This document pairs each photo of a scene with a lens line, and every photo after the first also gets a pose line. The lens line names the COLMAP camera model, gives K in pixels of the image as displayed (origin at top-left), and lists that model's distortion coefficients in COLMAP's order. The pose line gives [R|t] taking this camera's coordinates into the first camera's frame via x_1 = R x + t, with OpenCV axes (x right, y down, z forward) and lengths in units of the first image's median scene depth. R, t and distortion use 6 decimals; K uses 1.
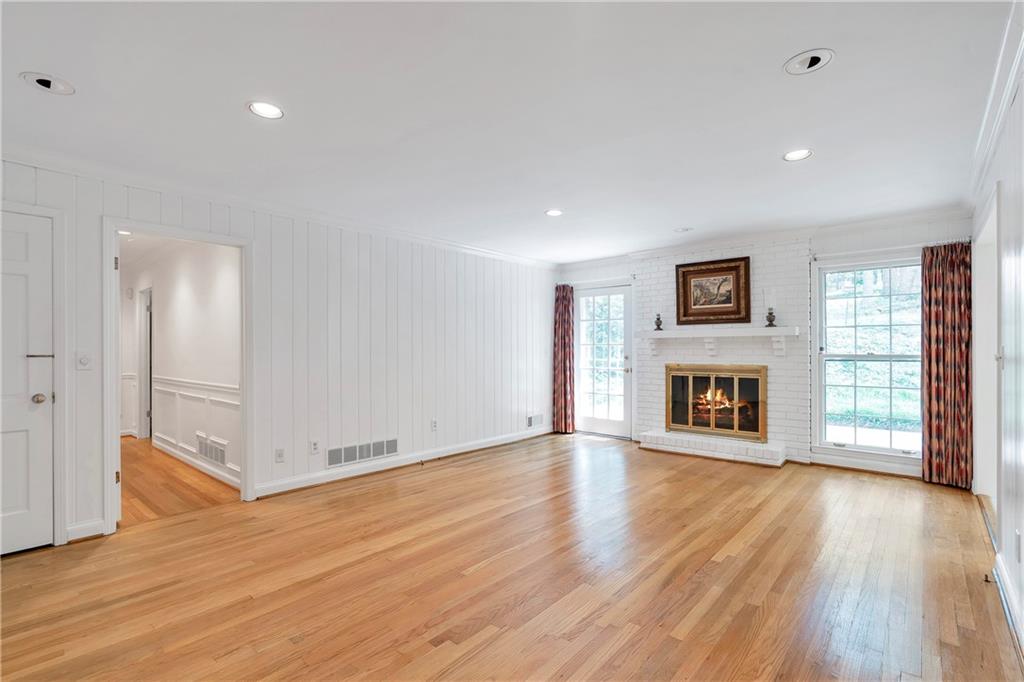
lens RADIAL K [[479.9, 0, 512.5], [0, 479.9, 341.9], [0, 0, 1]] dist [-0.002654, -0.000217]
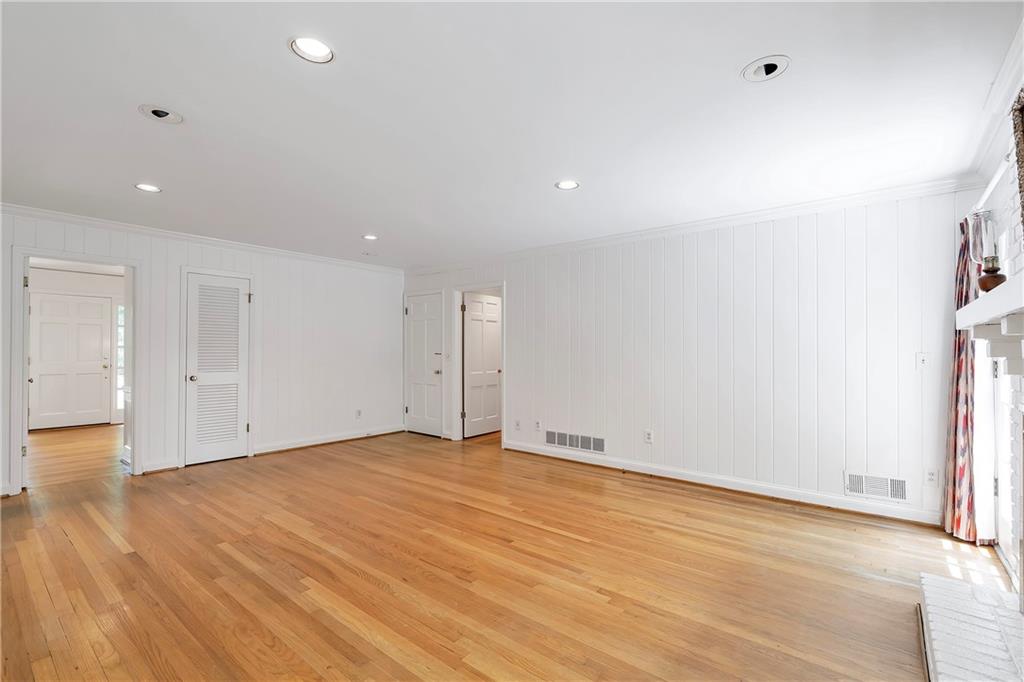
lens RADIAL K [[462.9, 0, 508.2], [0, 462.9, 346.6], [0, 0, 1]] dist [-0.002202, 0.000323]
pose [[0.021234, -0.004265, -0.999765, 0.691257], [0.013242, 0.999904, -0.003984, 0.004205], [0.999687, -0.013154, 0.021288, 0.713923]]
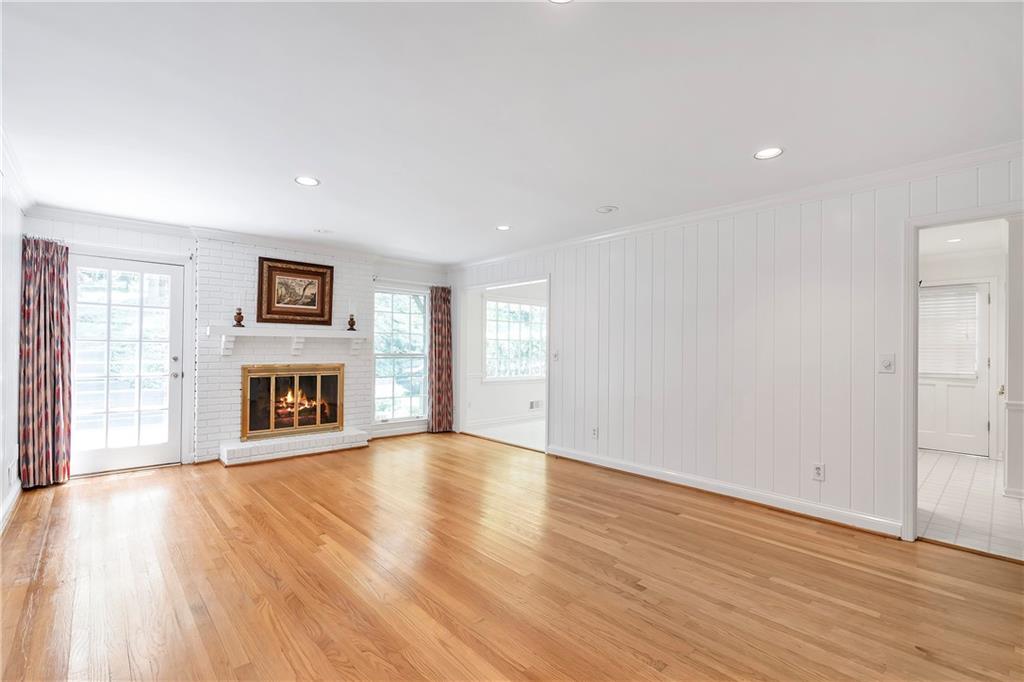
lens RADIAL K [[462.9, 0, 514.9], [0, 462.9, 342.1], [0, 0, 1]] dist [-0.002202, 0.000323]
pose [[0.110464, 0.019365, 0.993691, -0.524147], [-0.022932, 0.999594, -0.016931, 0.006881], [-0.993616, -0.020917, 0.110863, 0.452525]]
